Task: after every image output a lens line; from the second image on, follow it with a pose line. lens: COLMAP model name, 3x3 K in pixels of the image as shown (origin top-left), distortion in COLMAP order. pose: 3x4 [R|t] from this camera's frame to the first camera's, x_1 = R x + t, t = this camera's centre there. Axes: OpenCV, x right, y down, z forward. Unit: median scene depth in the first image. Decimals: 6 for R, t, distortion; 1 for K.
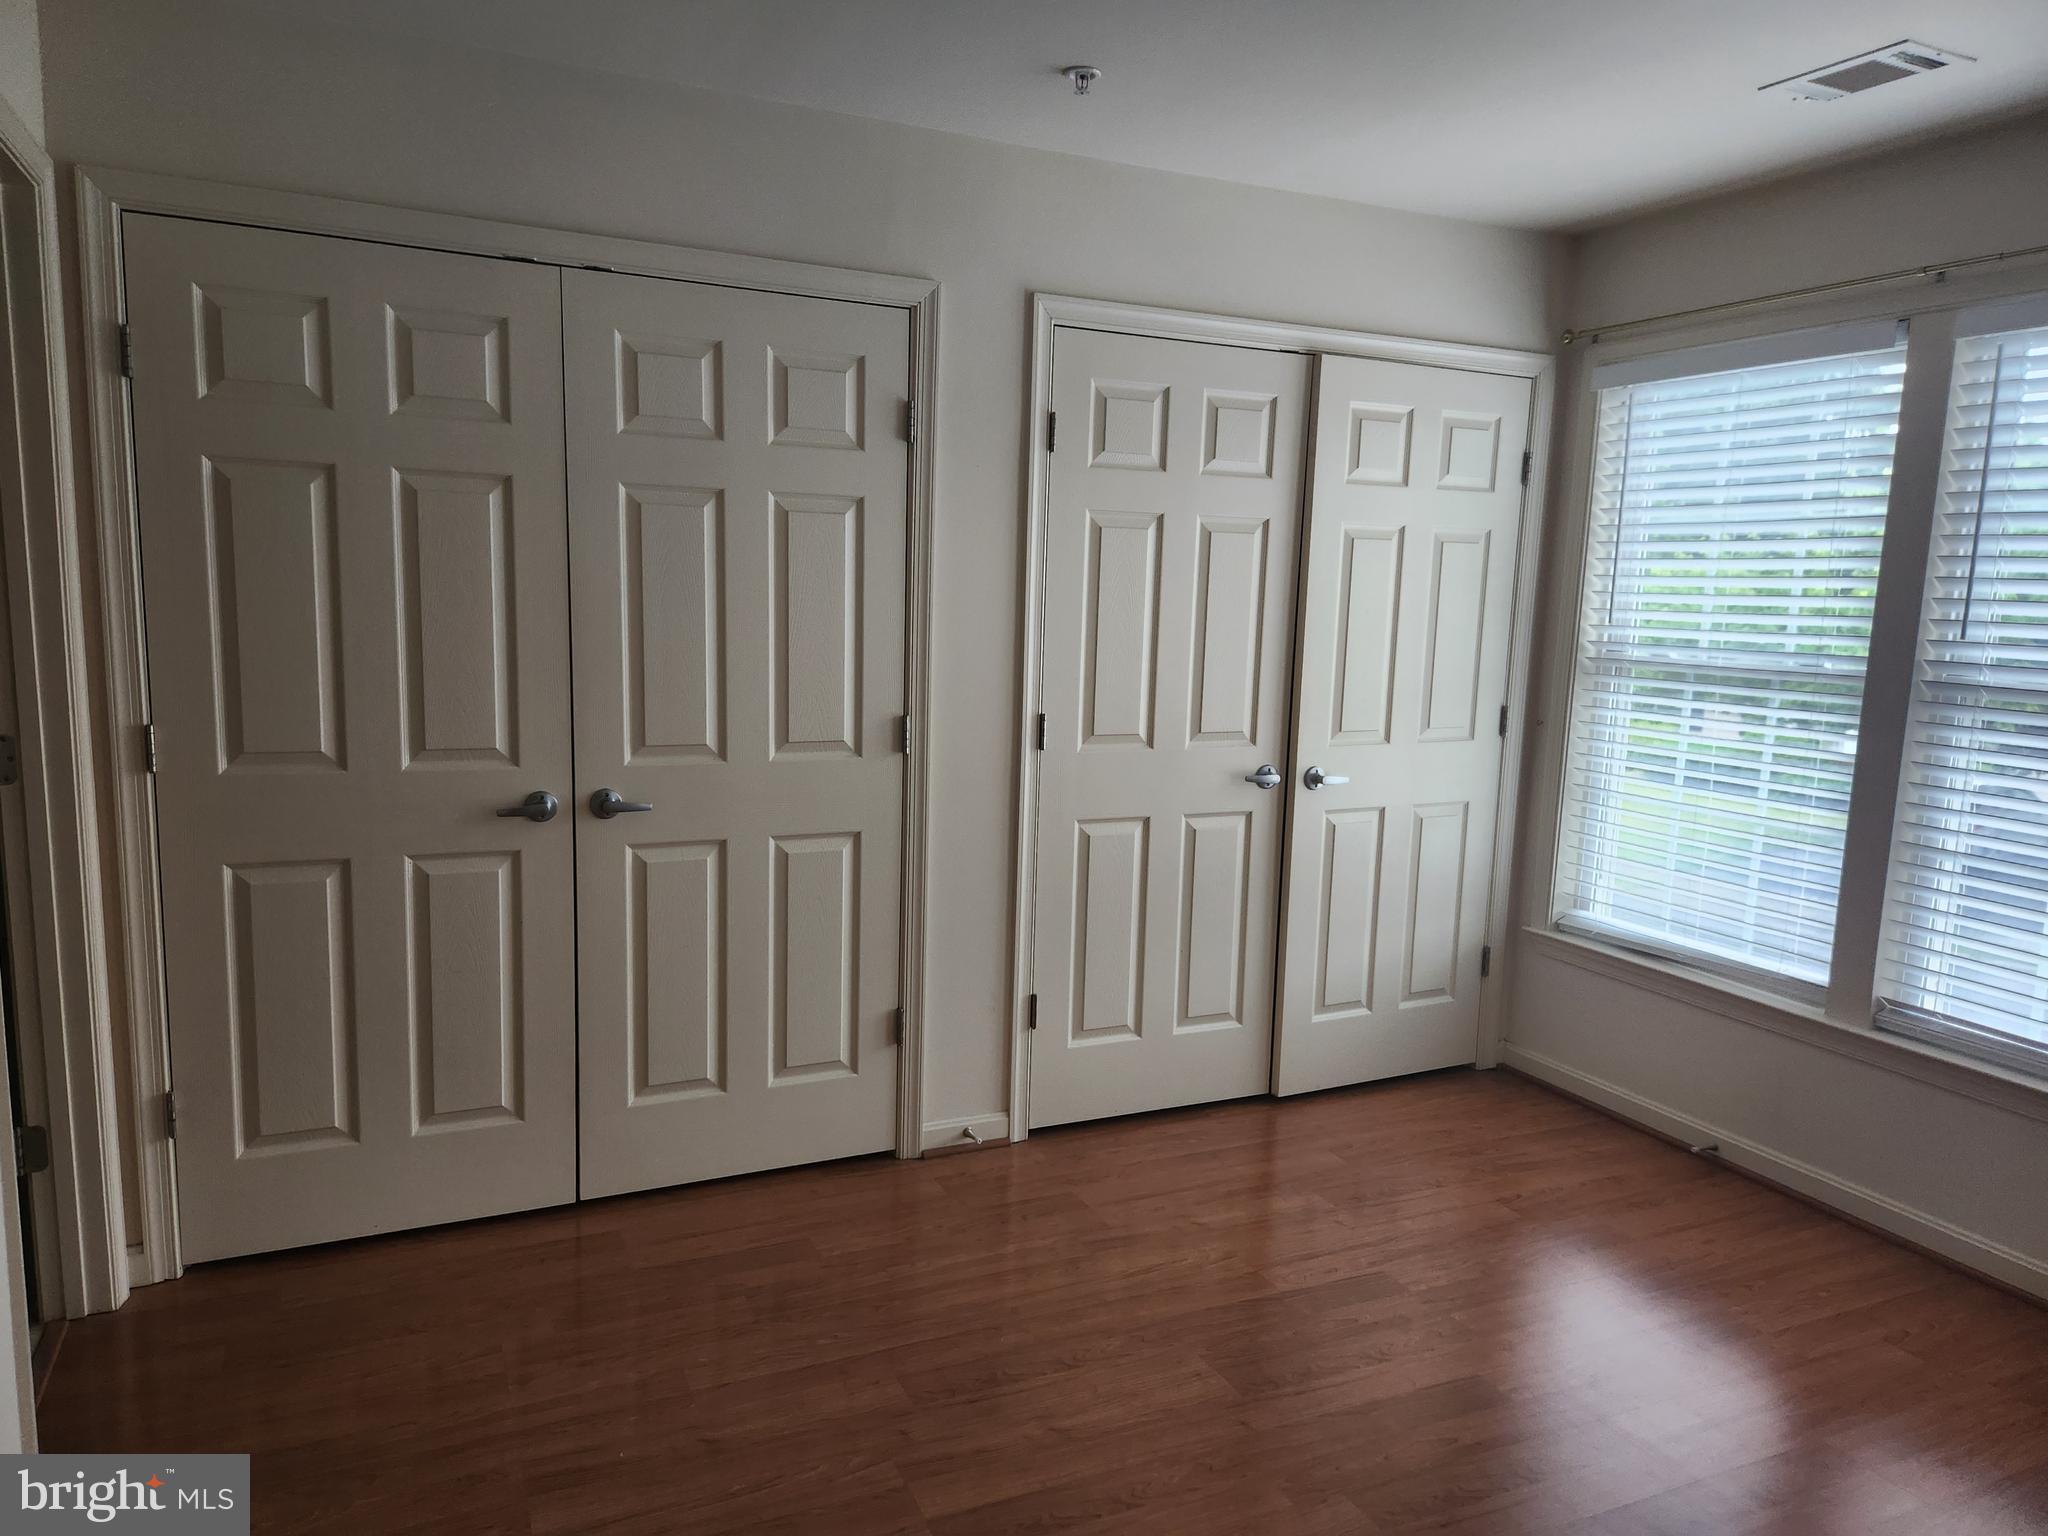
lens RADIAL K [[1364.9, 0, 1014.4], [0, 1364.9, 760.8], [0, 0, 1]] dist [0.035948, -0.037853]
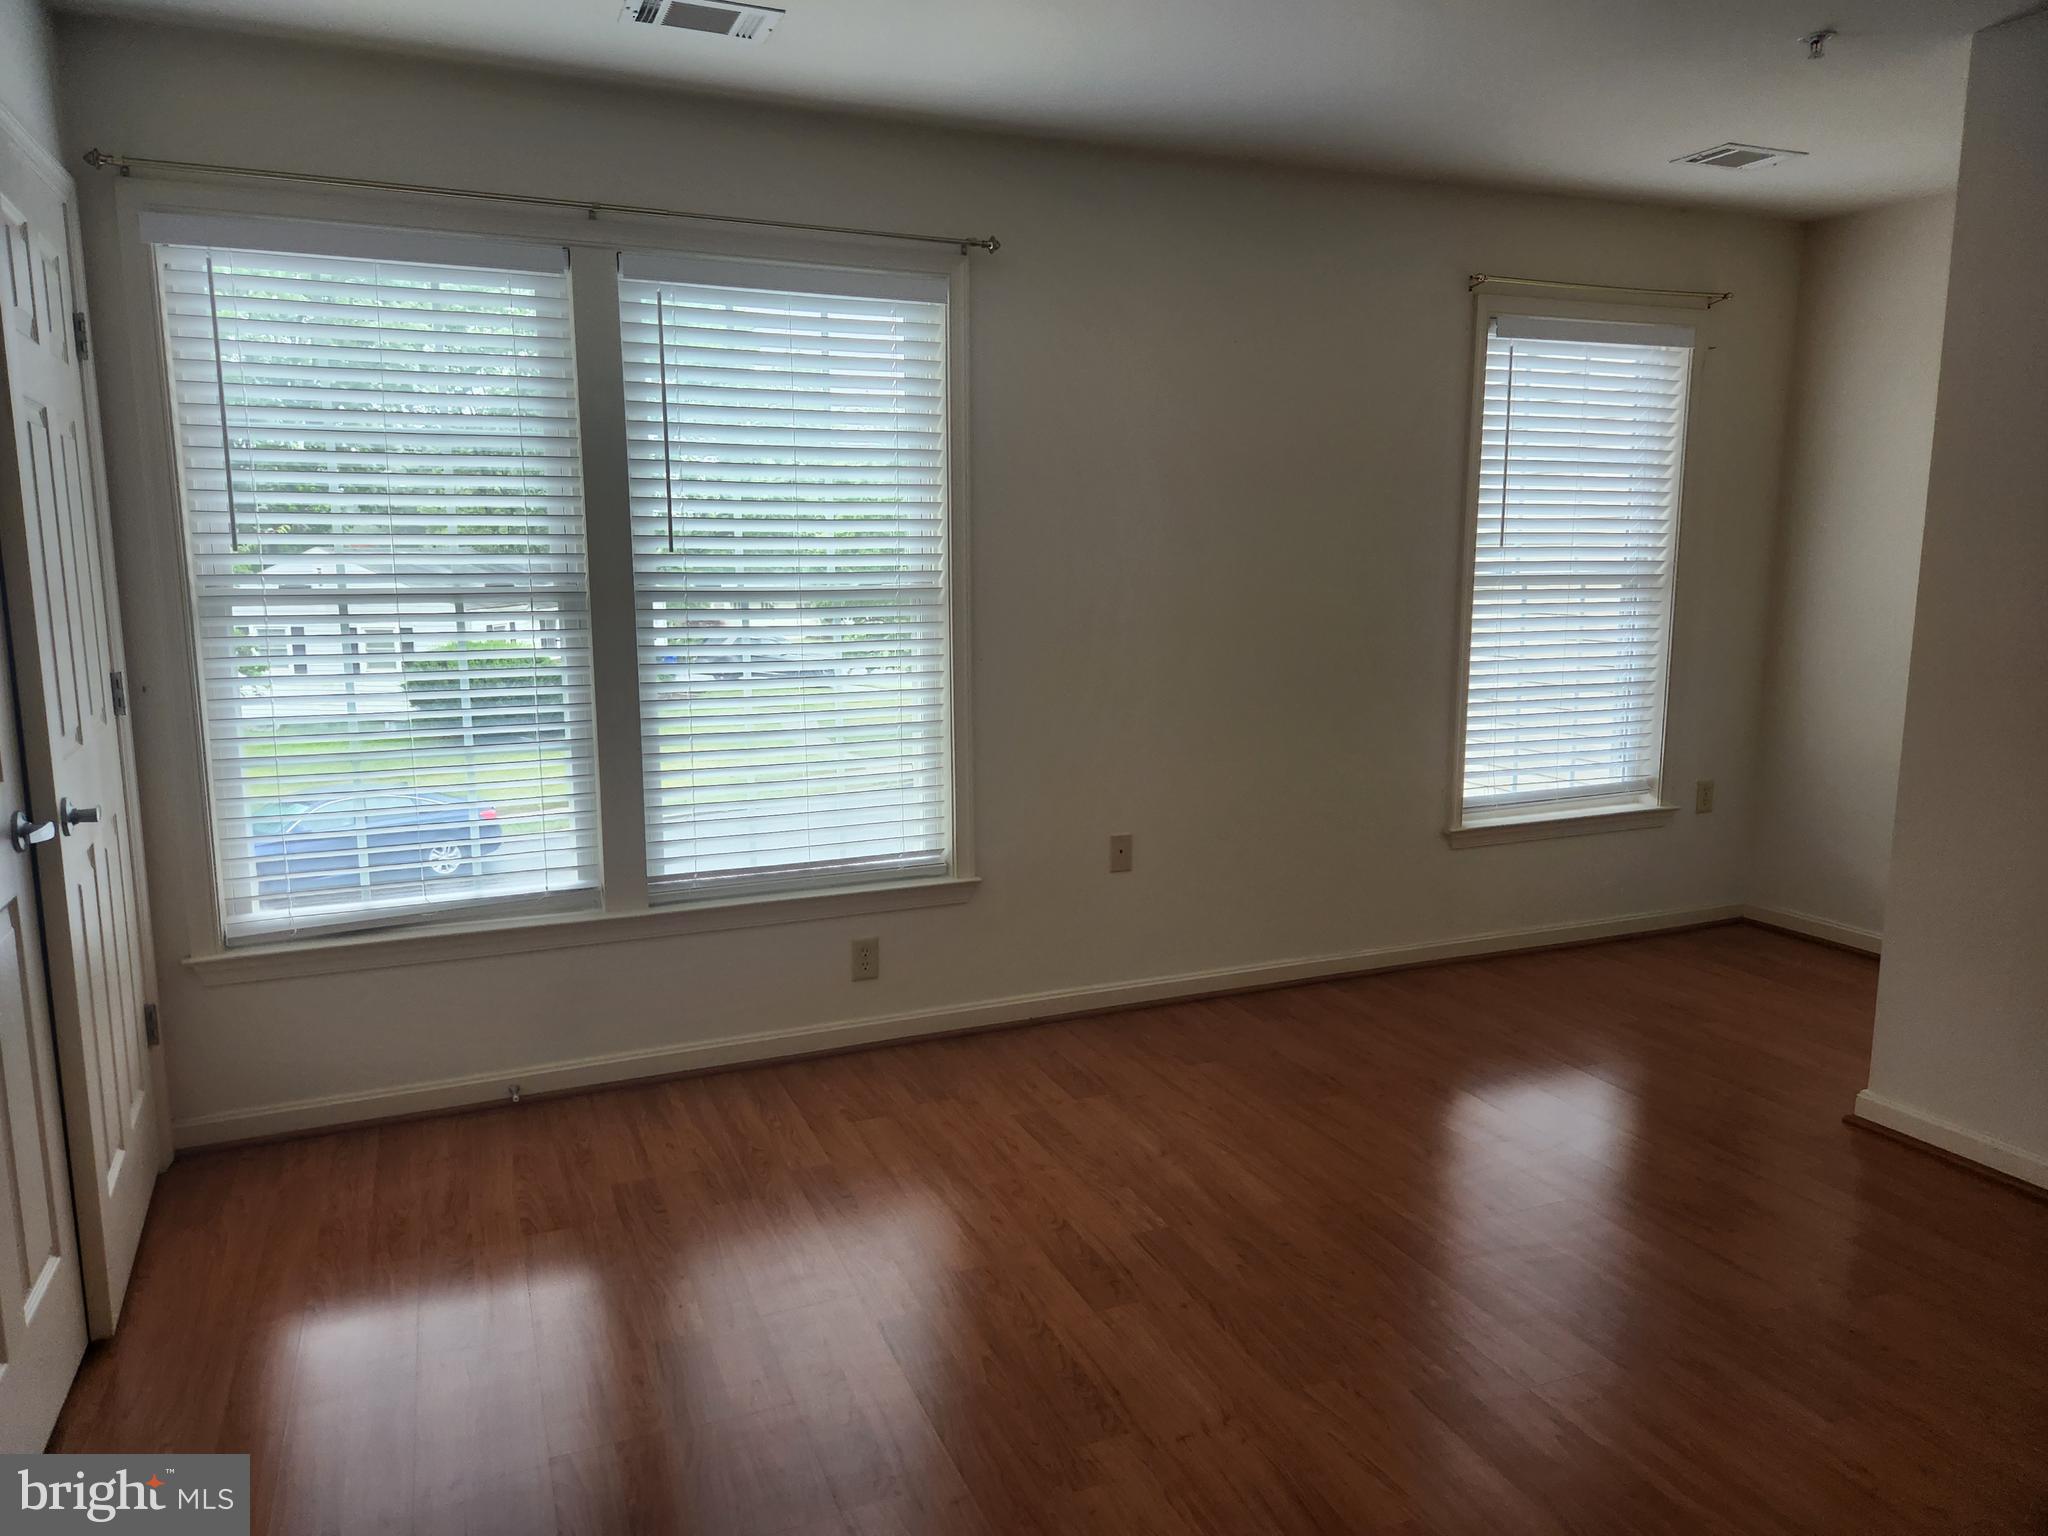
lens RADIAL K [[1364.9, 0, 1014.4], [0, 1364.9, 760.8], [0, 0, 1]] dist [0.035948, -0.037853]
pose [[0.041189, -0.181130, 0.982596, -0.413075], [0.128925, 0.976173, 0.174541, -0.072843], [-0.990799, 0.119492, 0.063559, 0.599803]]
